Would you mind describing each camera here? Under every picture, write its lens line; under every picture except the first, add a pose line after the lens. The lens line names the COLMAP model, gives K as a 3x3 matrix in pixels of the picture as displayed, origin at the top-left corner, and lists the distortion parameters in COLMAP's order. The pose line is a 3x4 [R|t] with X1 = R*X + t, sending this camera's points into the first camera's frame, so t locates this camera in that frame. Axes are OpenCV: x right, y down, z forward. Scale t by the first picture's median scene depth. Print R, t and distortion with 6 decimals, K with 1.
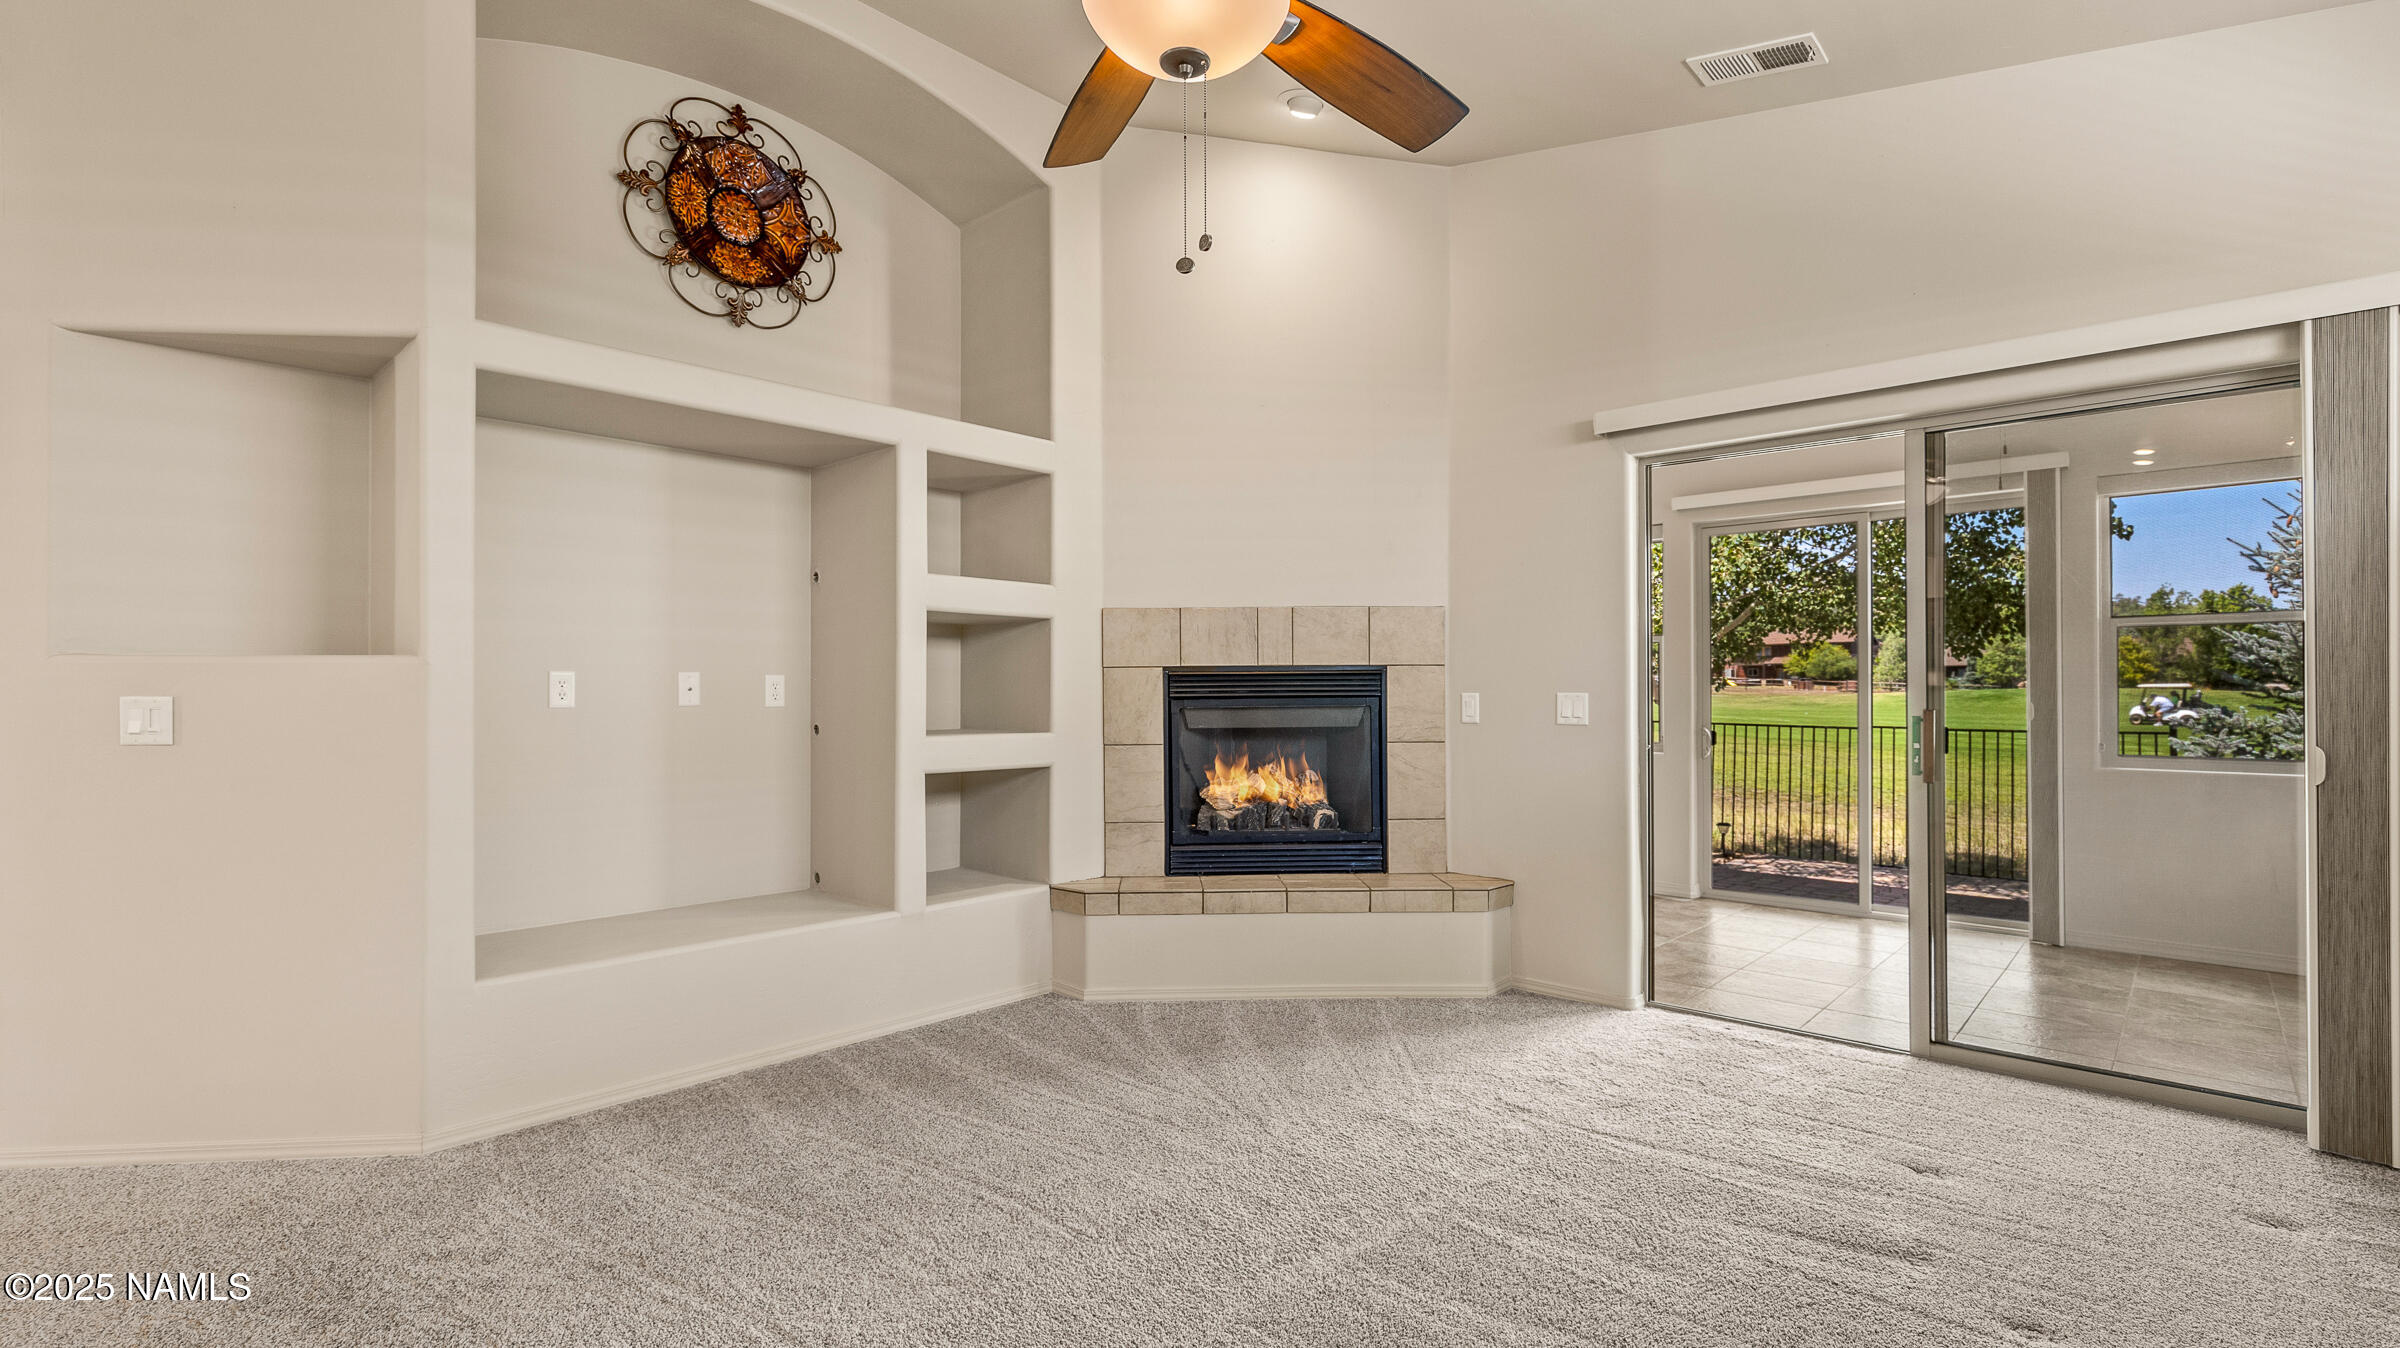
lens RADIAL K [[1076.8, 0, 1198.8], [0, 1076.8, 680.3], [0, 0, 1]] dist [0.001606, 0.000696]
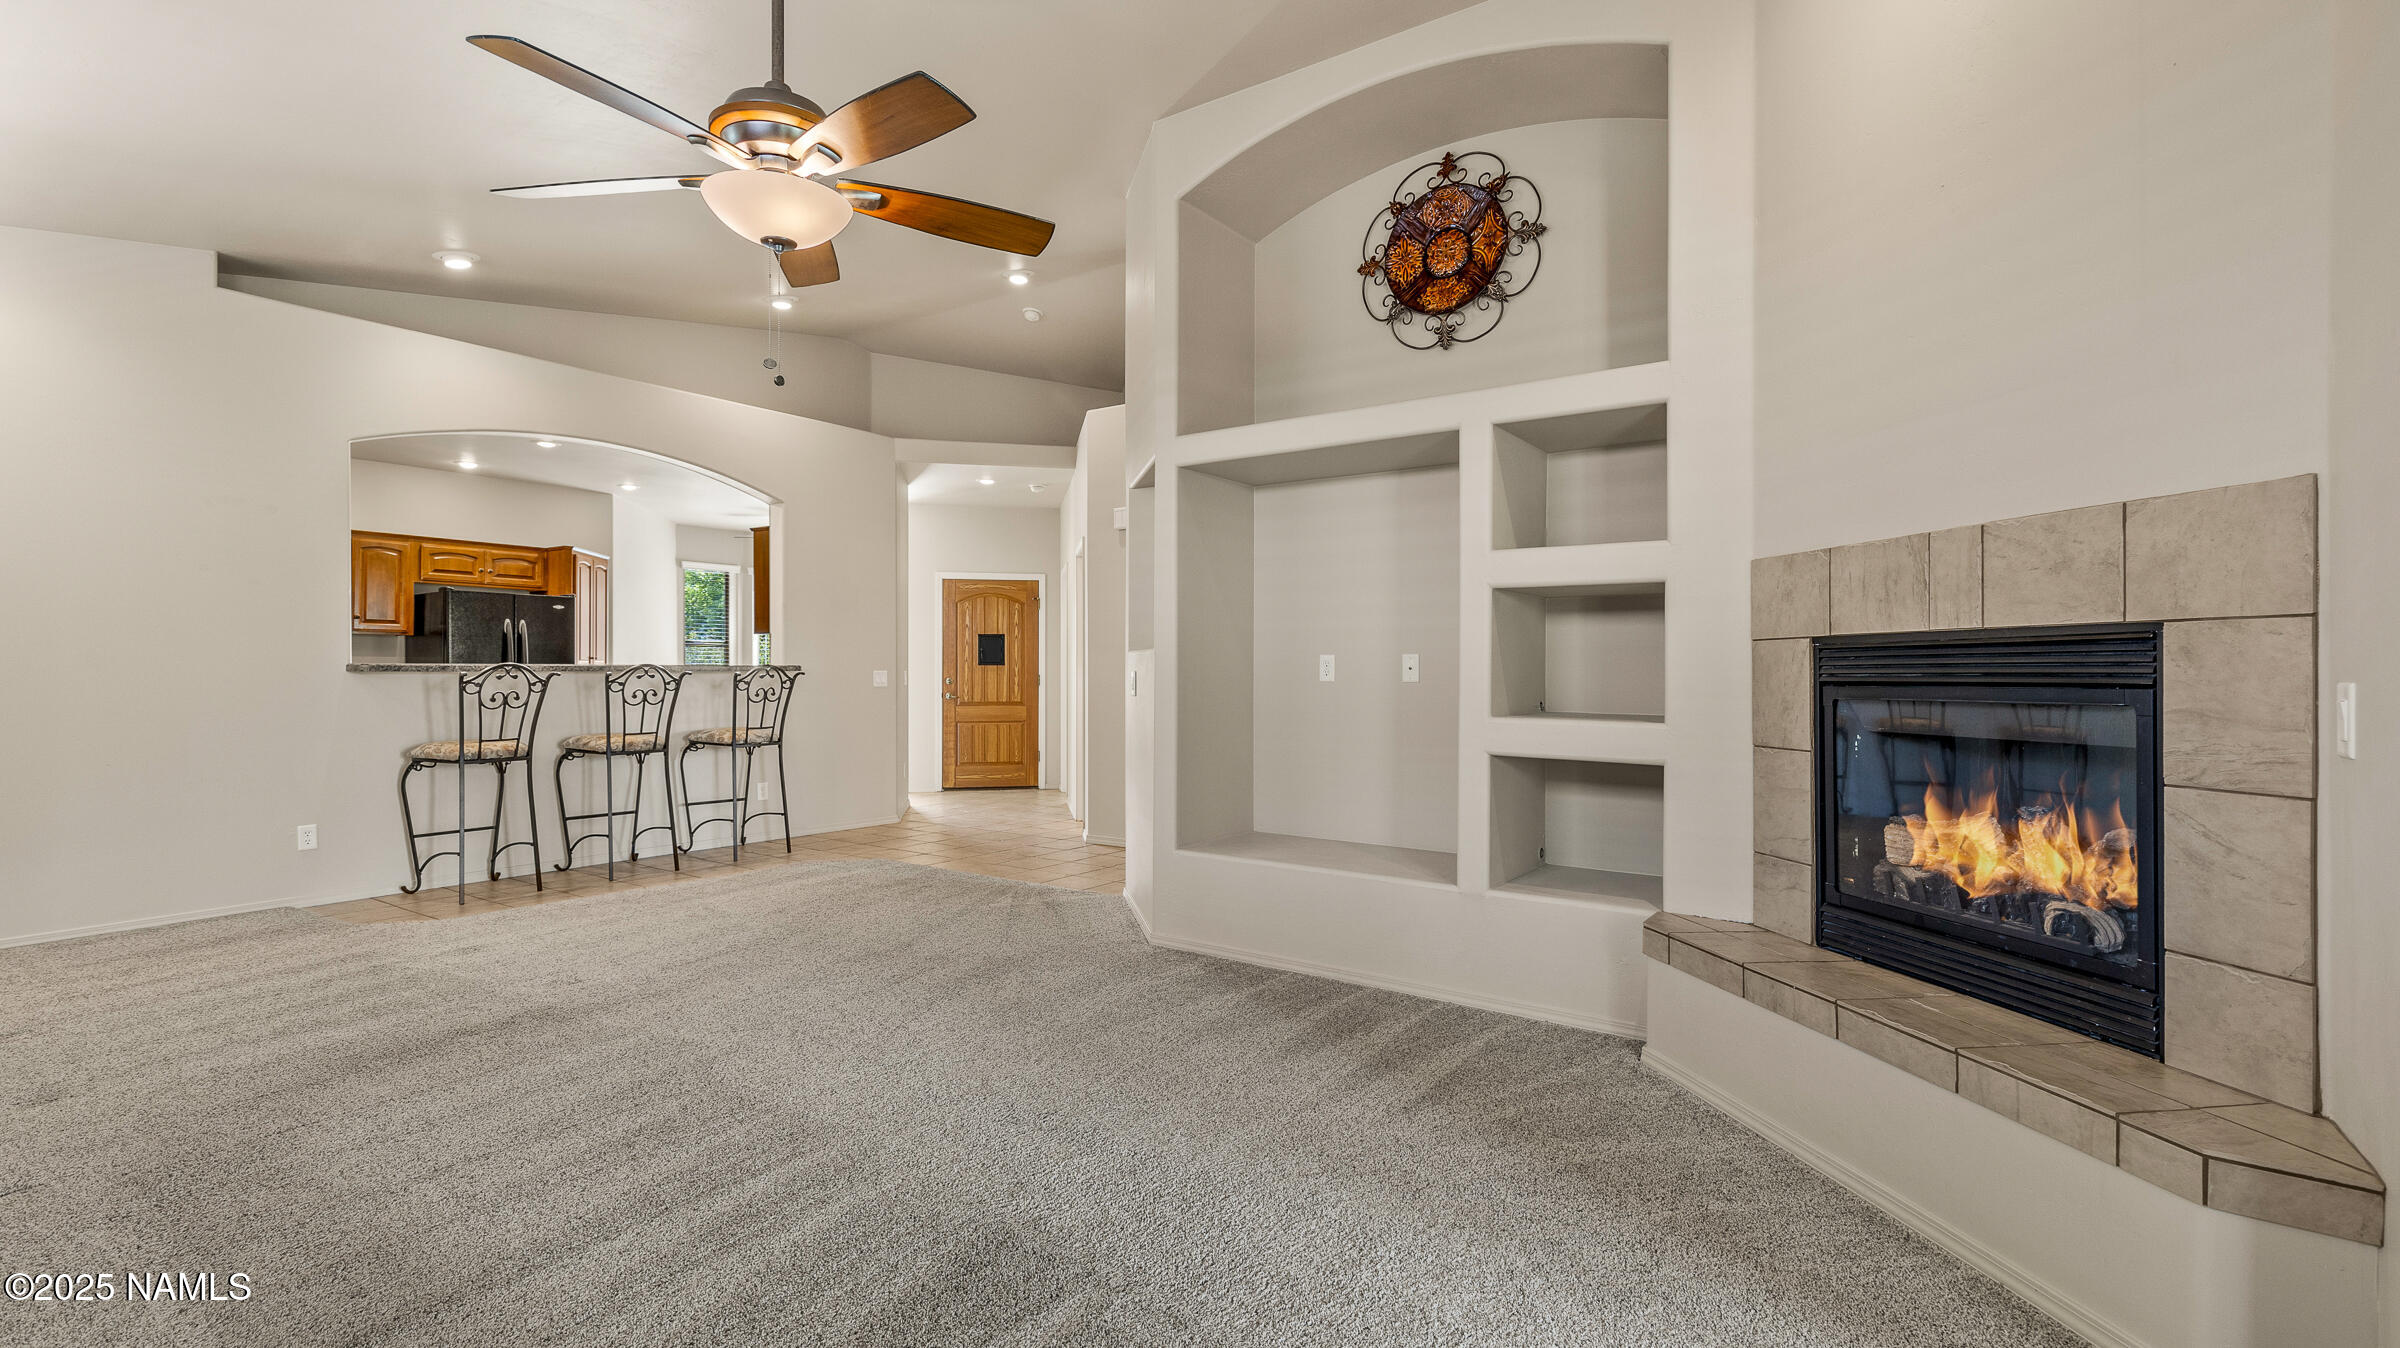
lens RADIAL K [[1076.8, 0, 1198.8], [0, 1076.8, 669.5], [0, 0, 1]] dist [0.001606, 0.000696]
pose [[0.137113, 0.002028, -0.990553, 0.630185], [0.002275, 0.999995, 0.002362, 0.005550], [0.990553, -0.002577, 0.137108, 0.557996]]
